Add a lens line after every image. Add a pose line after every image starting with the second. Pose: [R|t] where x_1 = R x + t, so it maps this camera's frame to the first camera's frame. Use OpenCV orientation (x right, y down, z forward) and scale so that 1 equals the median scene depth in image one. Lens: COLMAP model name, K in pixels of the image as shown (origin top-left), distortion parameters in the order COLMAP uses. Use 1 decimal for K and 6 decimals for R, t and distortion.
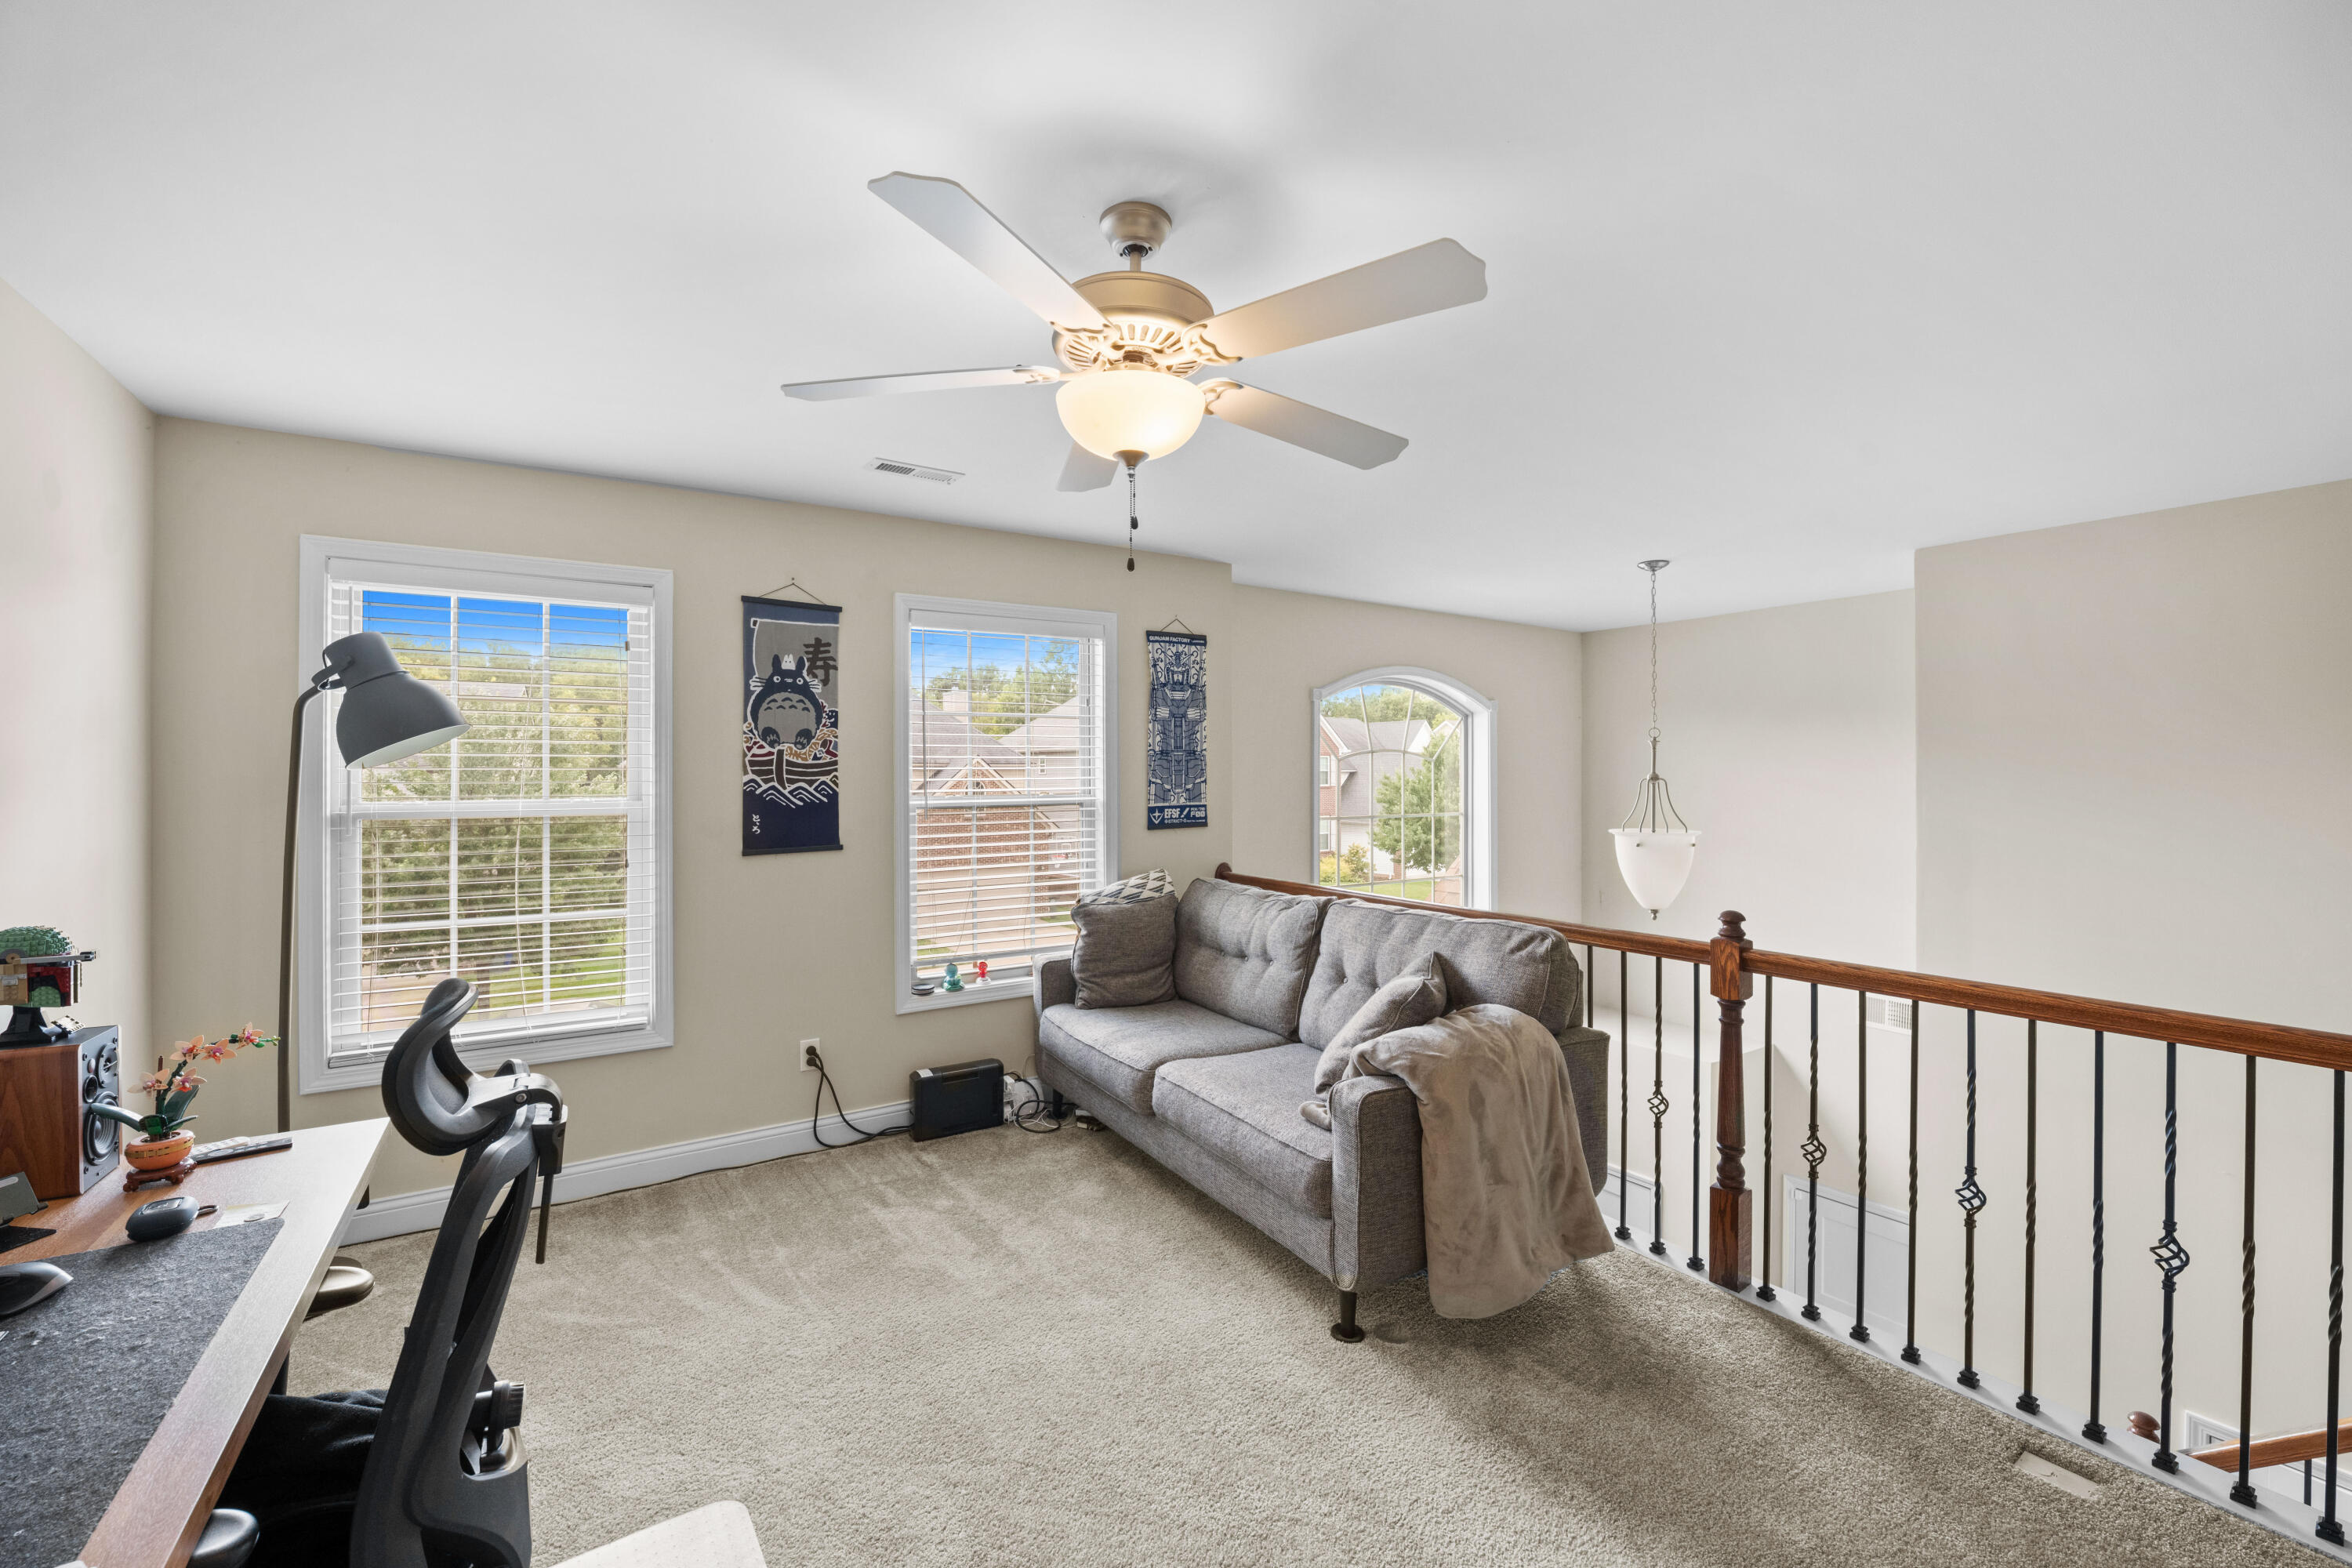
lens RADIAL K [[949.5, 0, 1170.4], [0, 949.5, 769.0], [0, 0, 1]] dist [-0.027632, 0.002487]
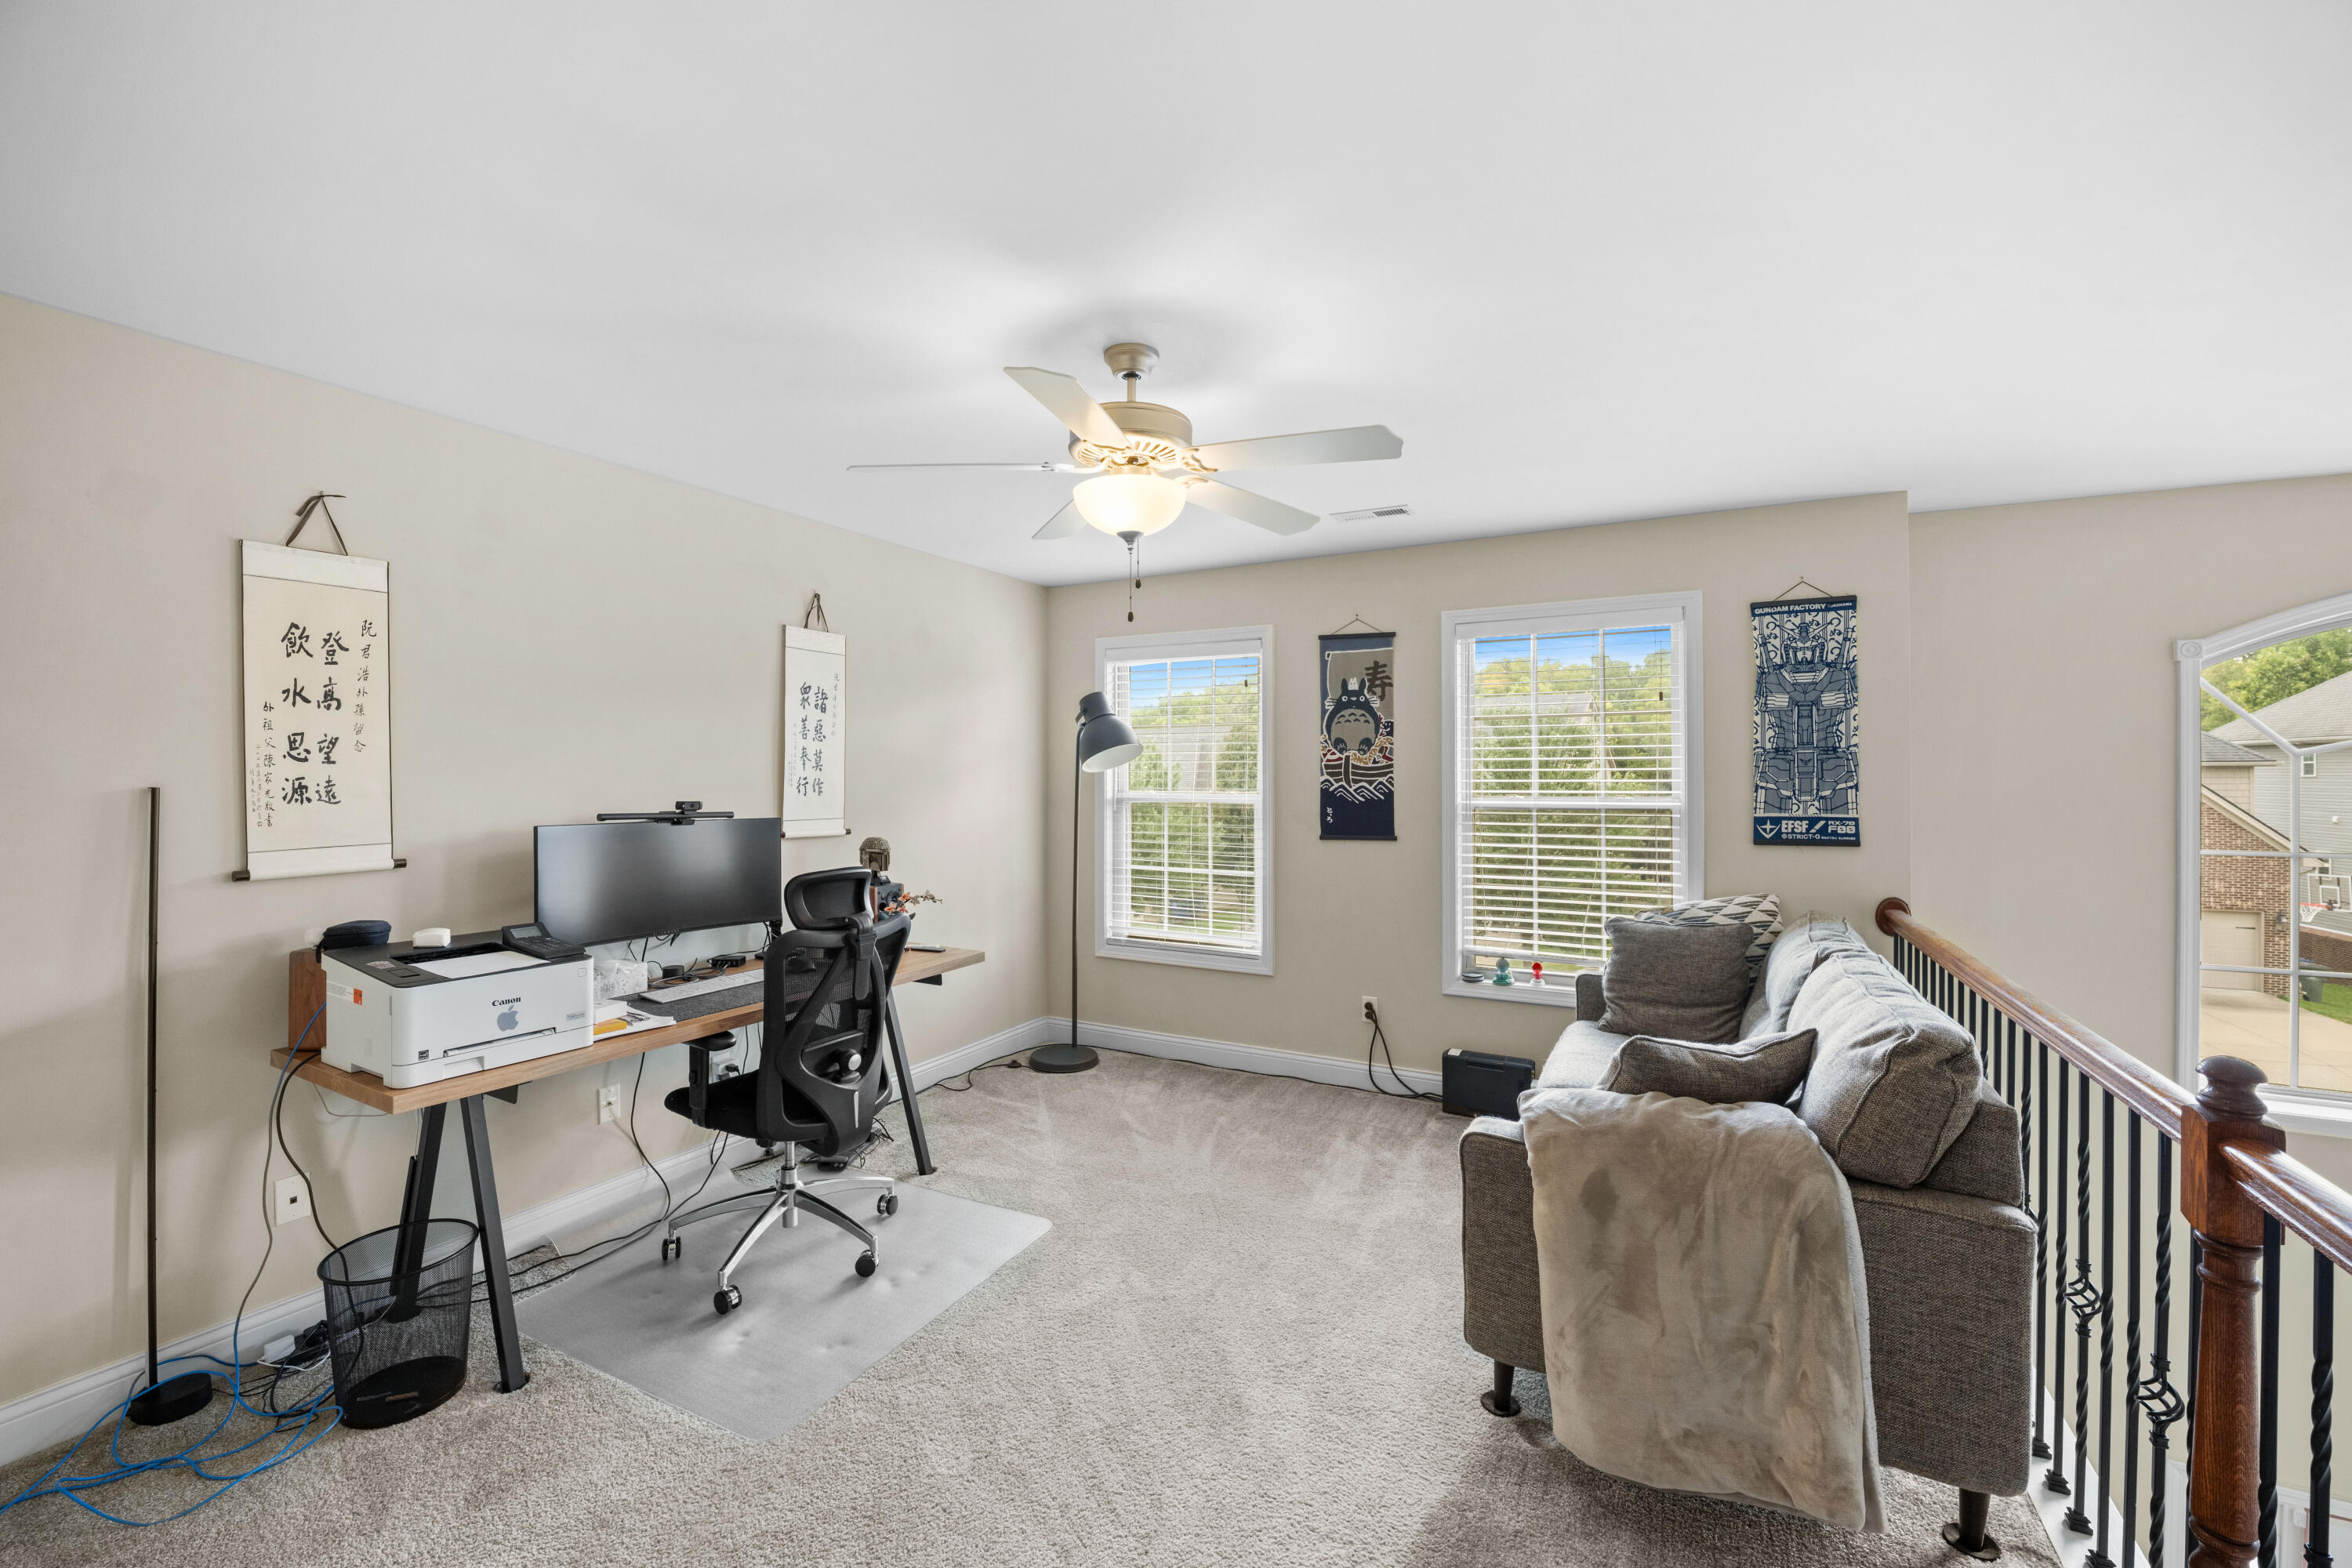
lens RADIAL K [[949.5, 0, 1170.4], [0, 949.5, 769.0], [0, 0, 1]] dist [-0.027632, 0.002487]
pose [[0.474958, -0.002278, -0.880006, 0.543953], [0.001081, 0.999997, -0.002005, -0.000660], [0.880008, 0.000001, 0.474959, 0.201094]]
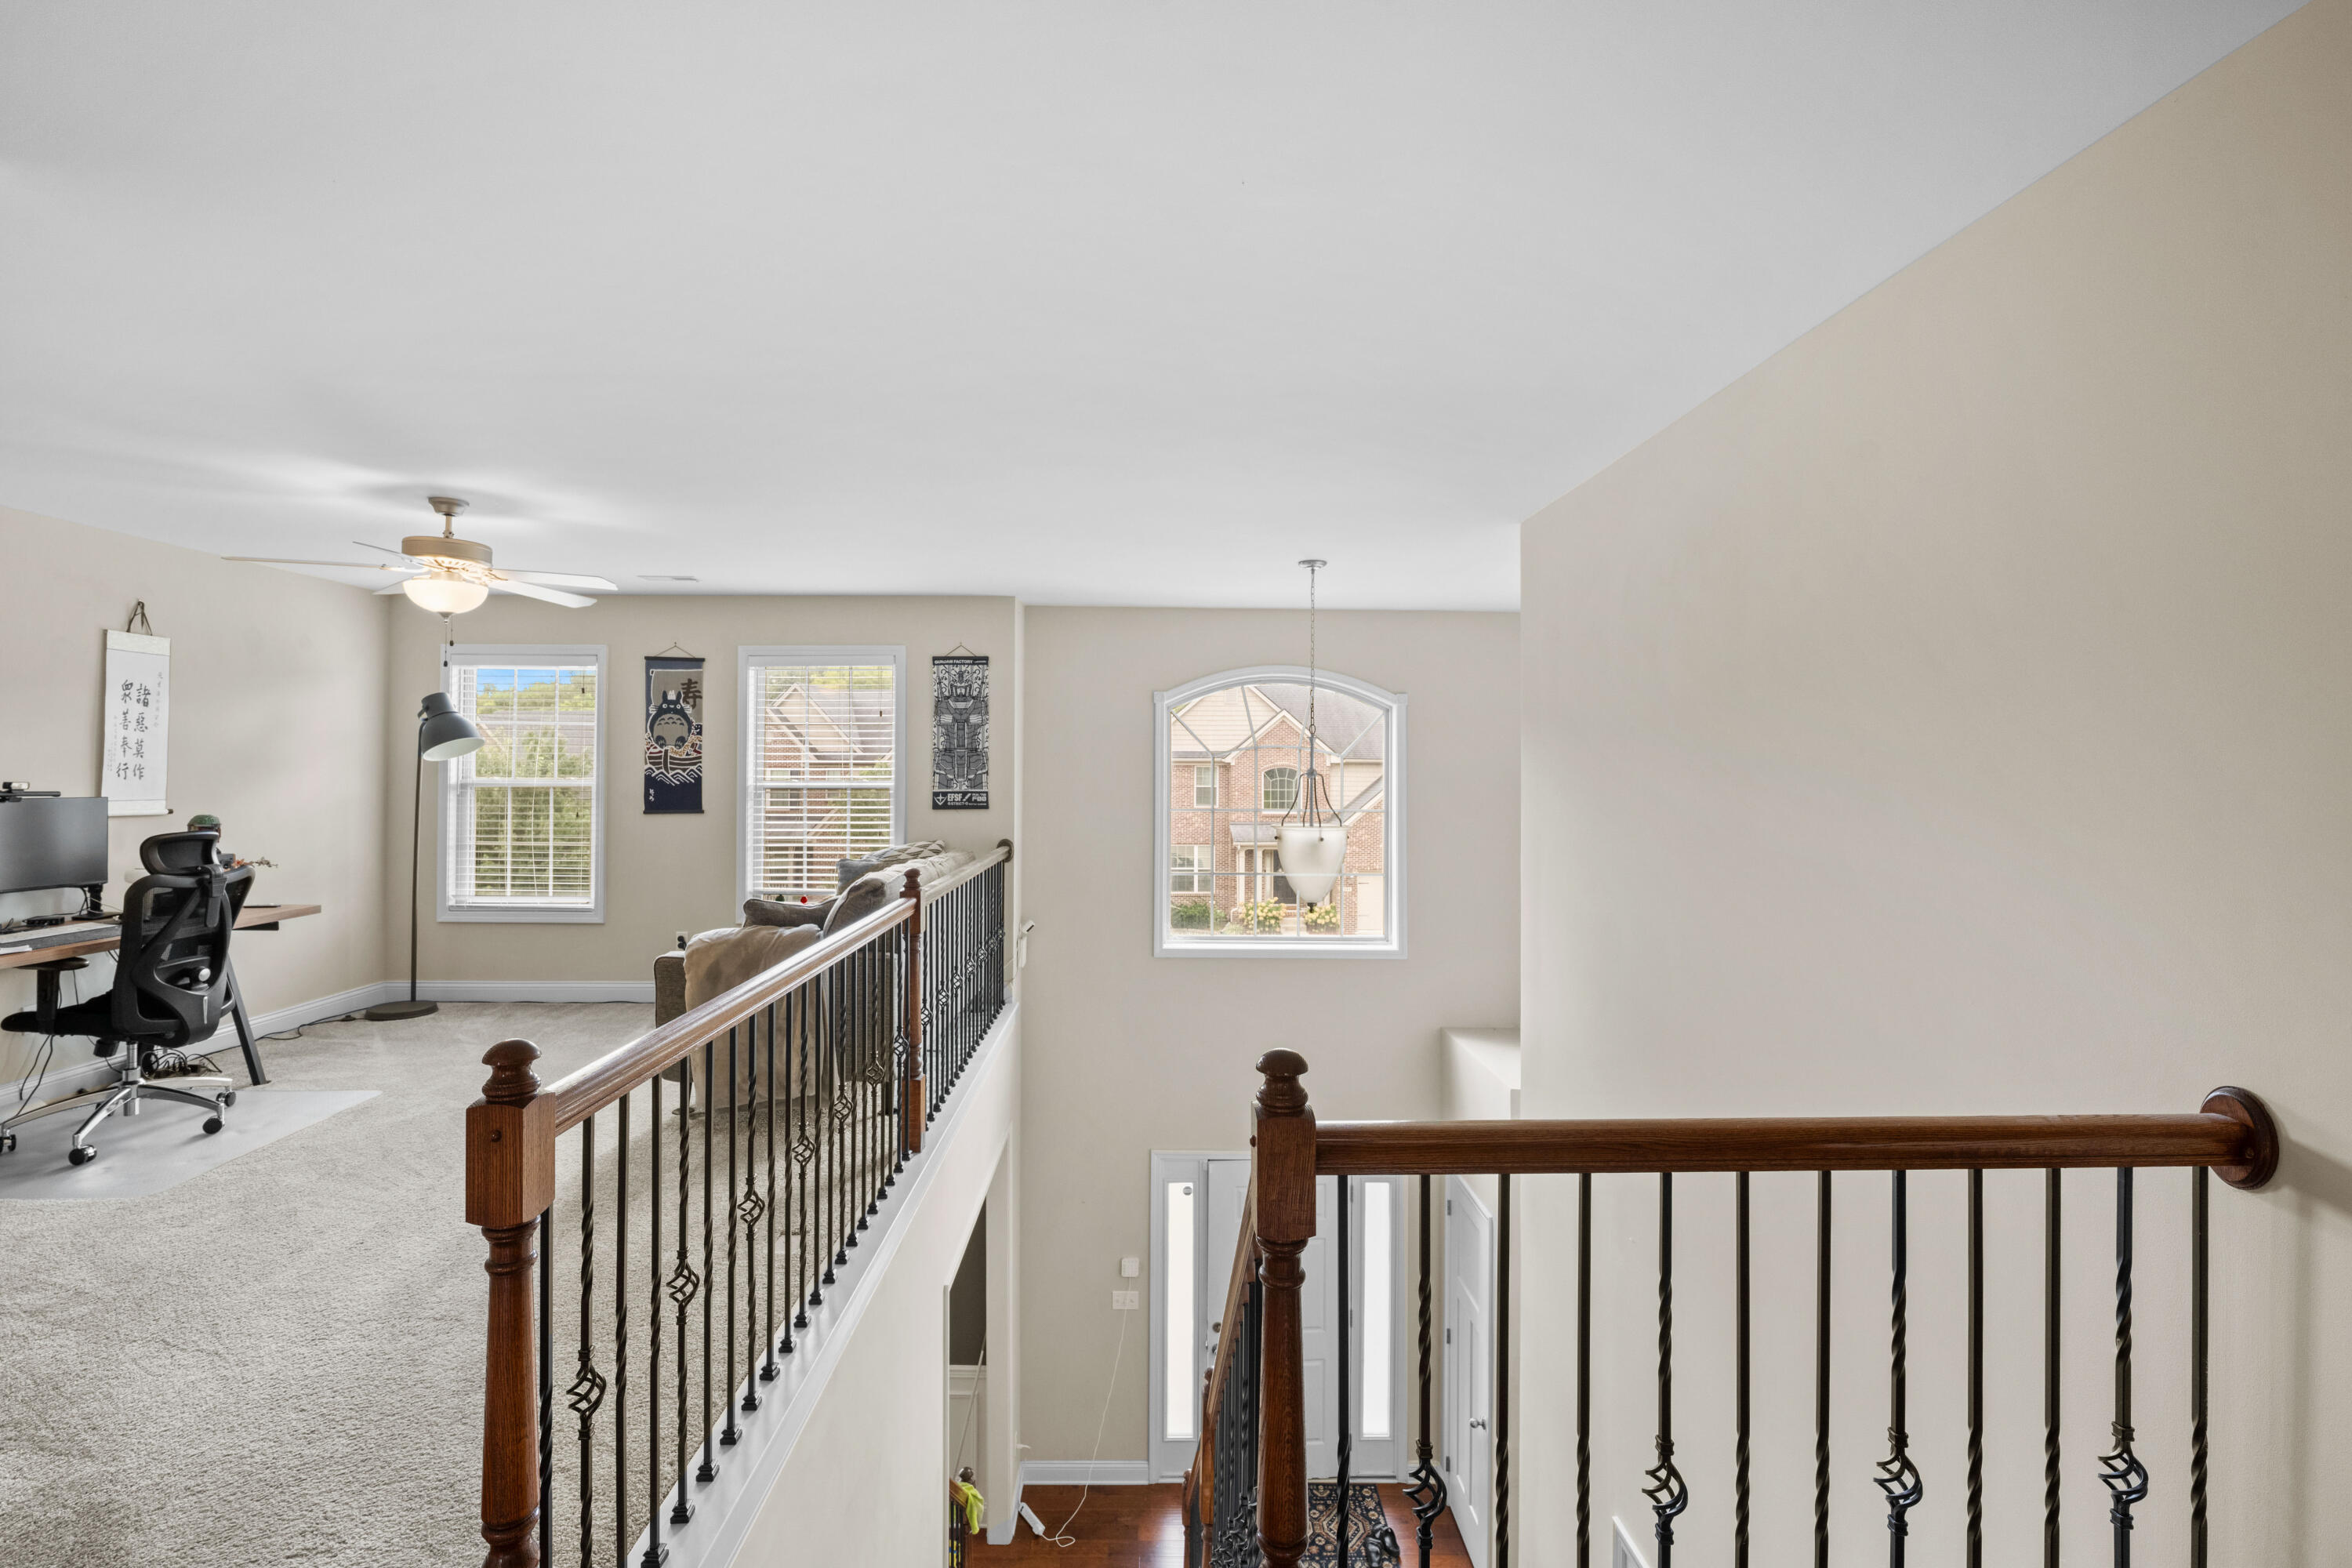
lens RADIAL K [[1049.4, 0, 1169.8], [0, 1049.4, 751.8], [0, 0, 1]] dist [-0.012890, 0.000200]
pose [[0.842778, -0.001889, -0.538259, 1.228867], [-0.005171, 0.999919, -0.011605, 0.000108], [0.538237, 0.012563, 0.842700, -0.044544]]
